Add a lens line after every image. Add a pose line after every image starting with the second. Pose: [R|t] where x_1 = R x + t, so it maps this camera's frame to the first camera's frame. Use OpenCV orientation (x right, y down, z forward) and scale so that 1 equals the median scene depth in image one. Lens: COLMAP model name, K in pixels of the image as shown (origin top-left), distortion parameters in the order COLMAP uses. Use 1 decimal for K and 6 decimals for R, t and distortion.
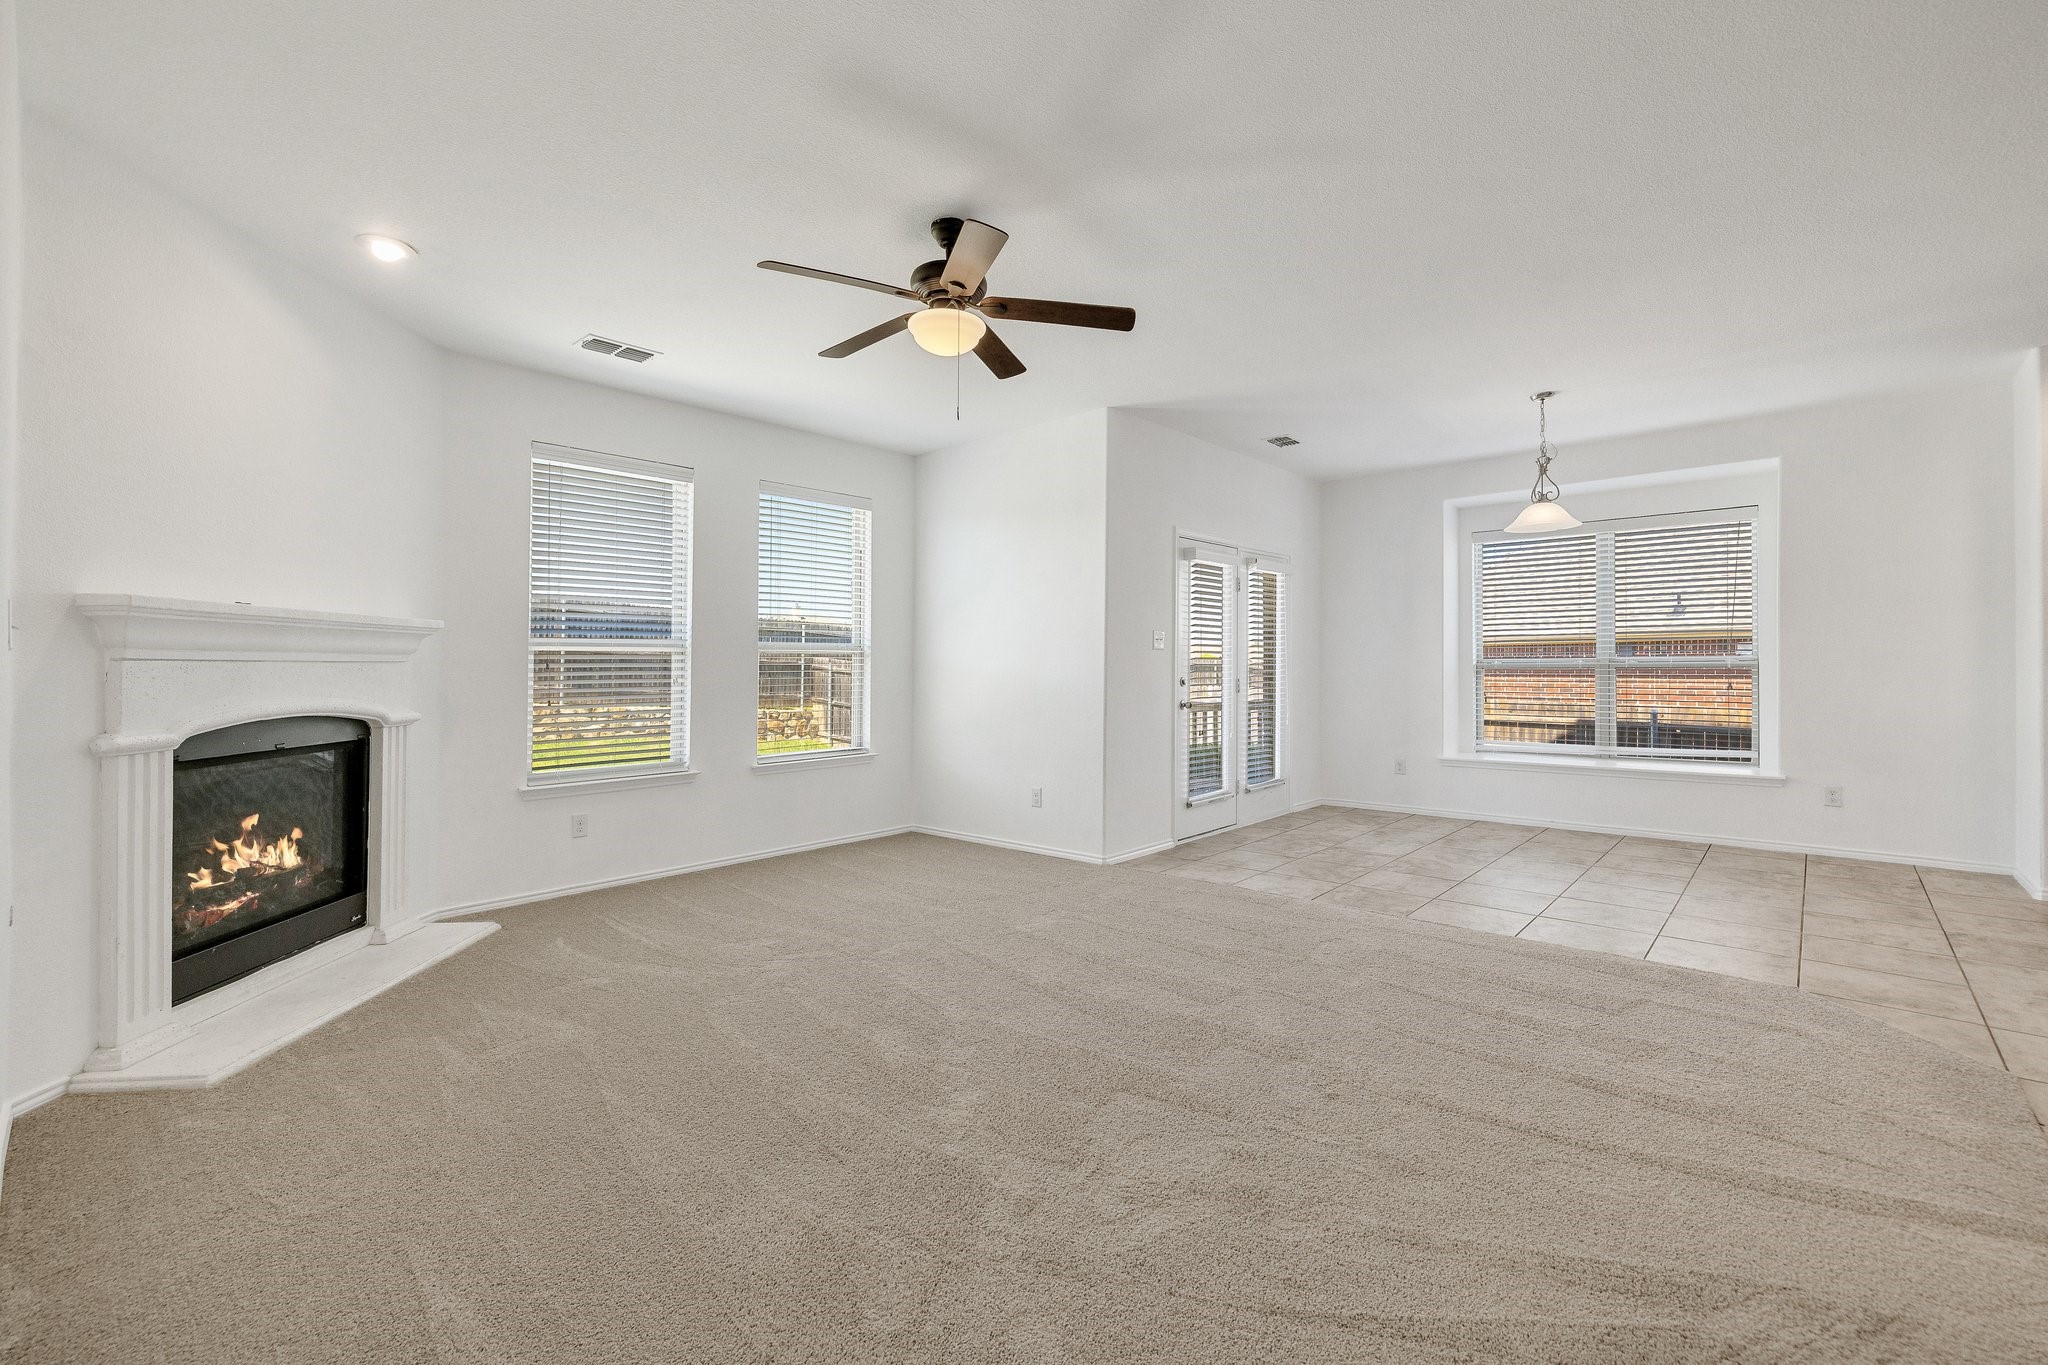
lens RADIAL K [[871.1, 0, 1017.4], [0, 871.1, 670.4], [0, 0, 1]] dist [0.000291, 0.000118]
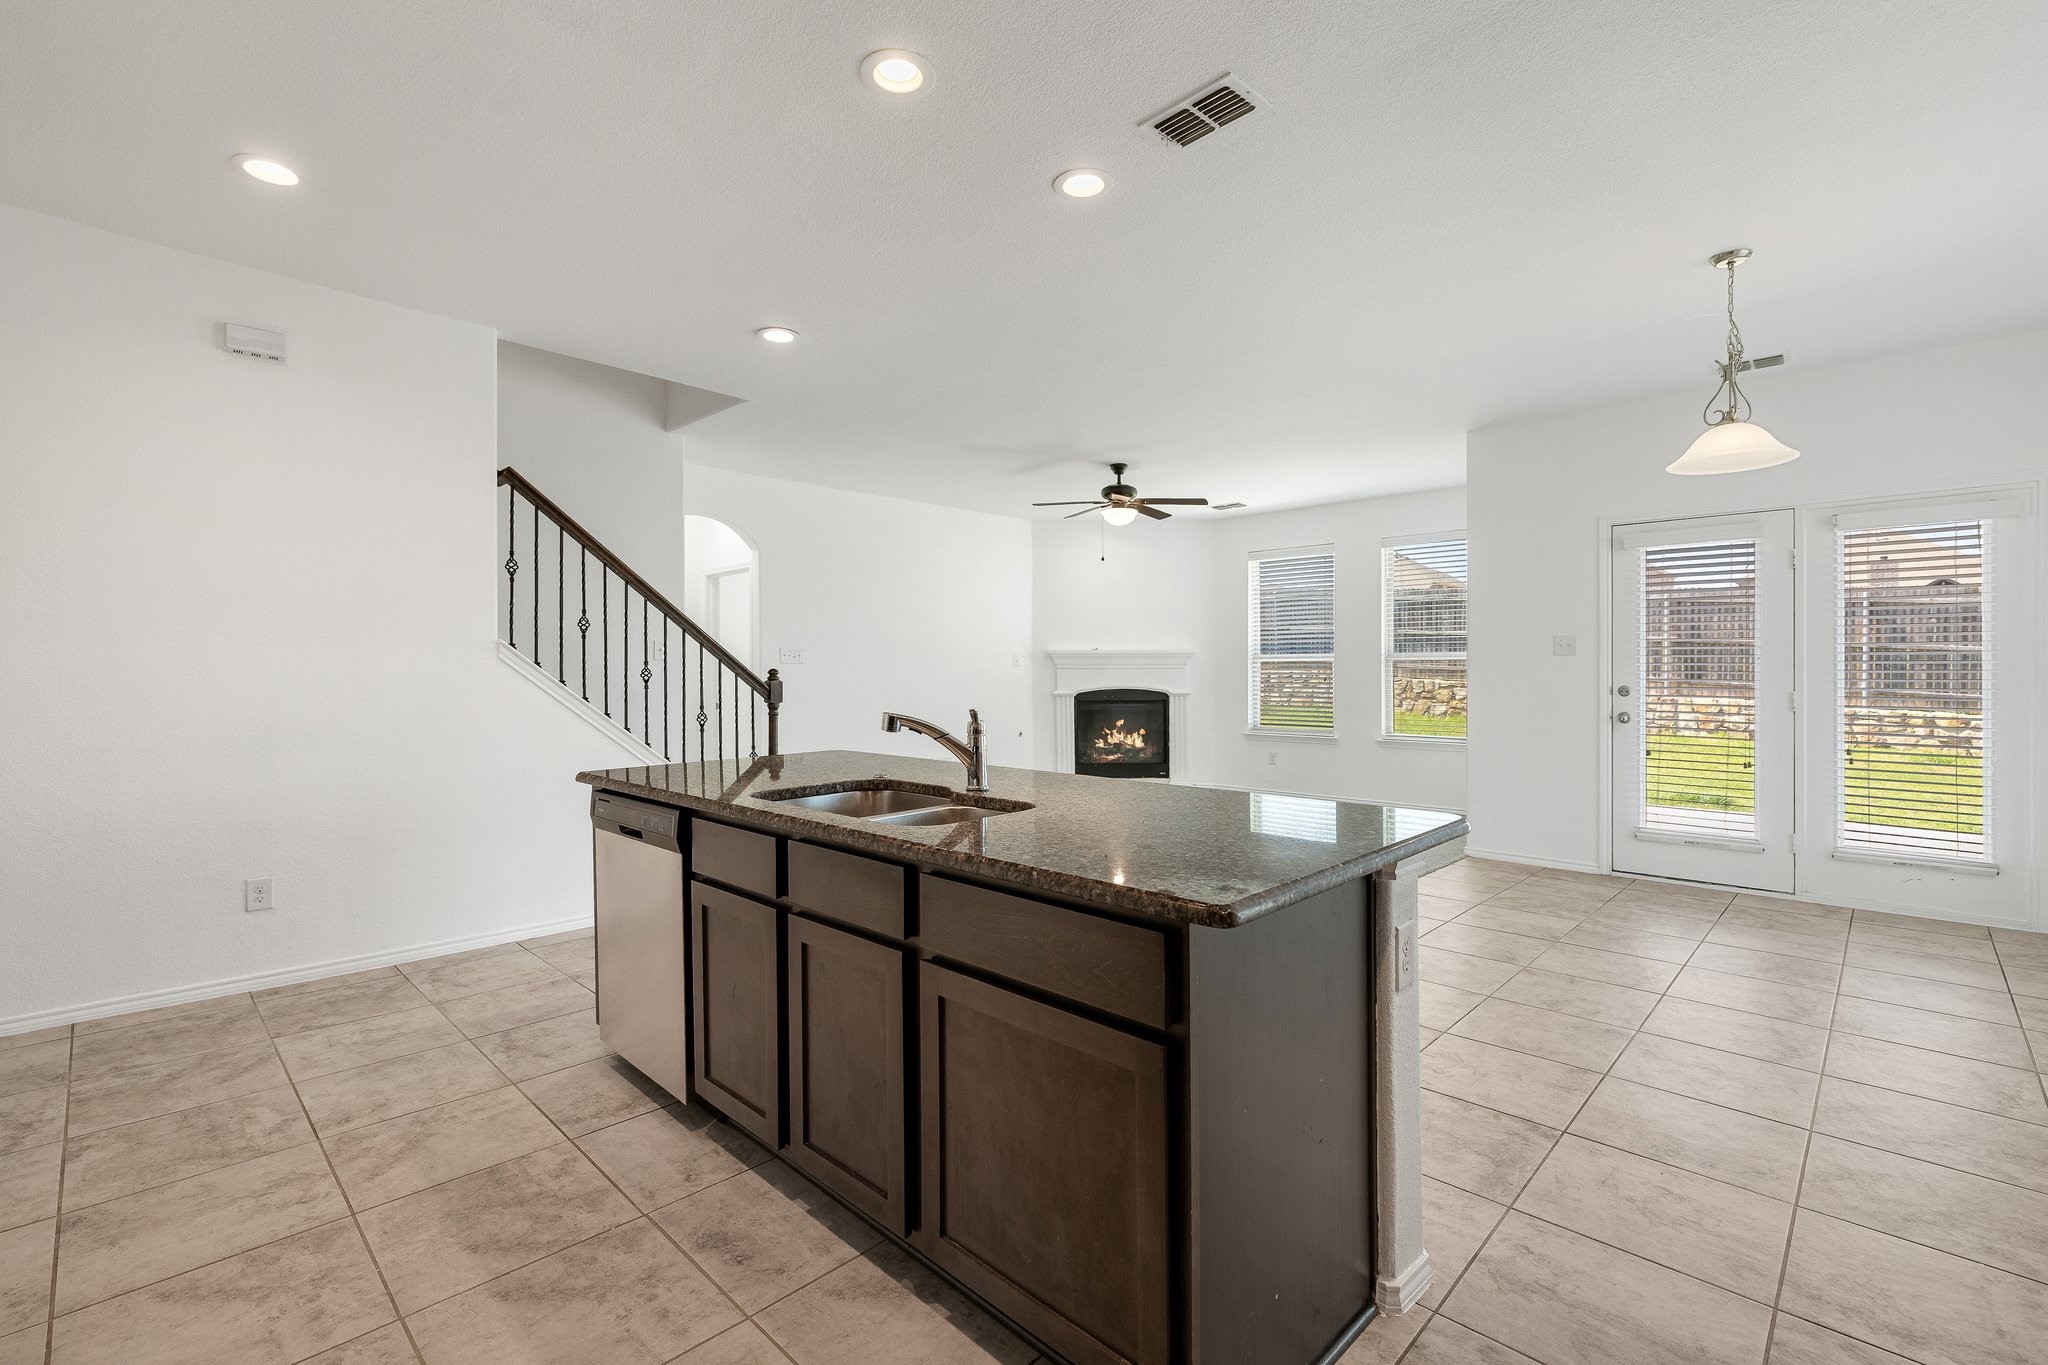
lens RADIAL K [[900.9, 0, 1021.9], [0, 900.9, 675.6], [0, 0, 1]] dist [0.004452, -0.001314]
pose [[-0.029870, 0.012626, -0.999474, 1.096534], [-0.001117, 0.999919, 0.012665, -0.012262], [0.999553, 0.001494, -0.029854, 0.420918]]
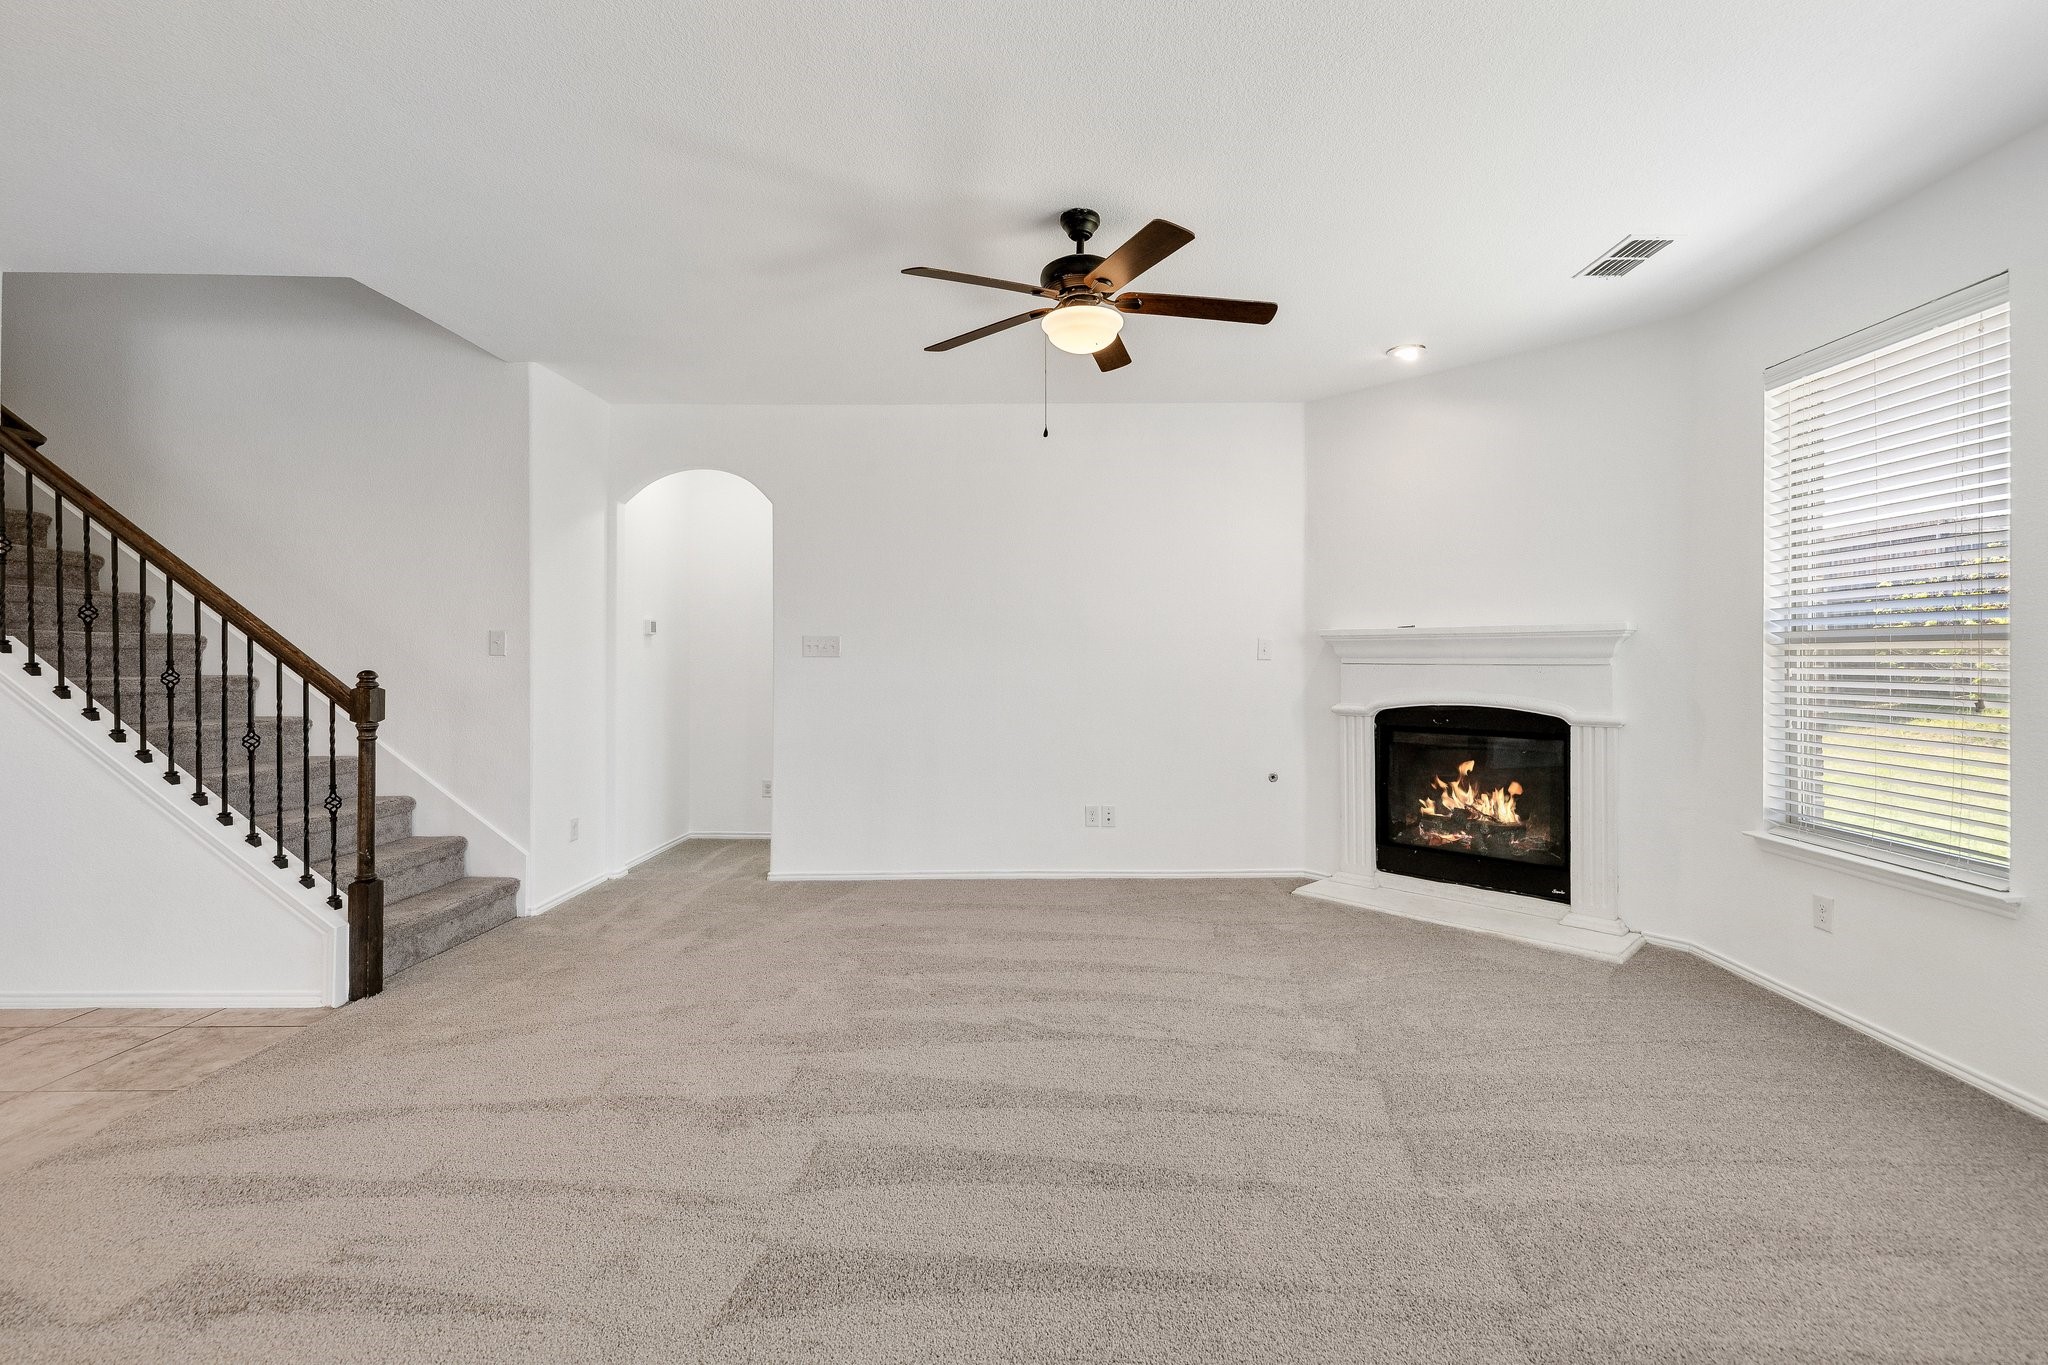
lens RADIAL K [[871.1, 0, 1051.0], [0, 871.1, 668.0], [0, 0, 1]] dist [0.000291, 0.000118]
pose [[-0.733690, 0.015229, -0.679314, 0.302678], [0.008285, 0.999875, 0.013467, -0.012746], [0.679434, 0.004252, -0.733724, 0.856277]]
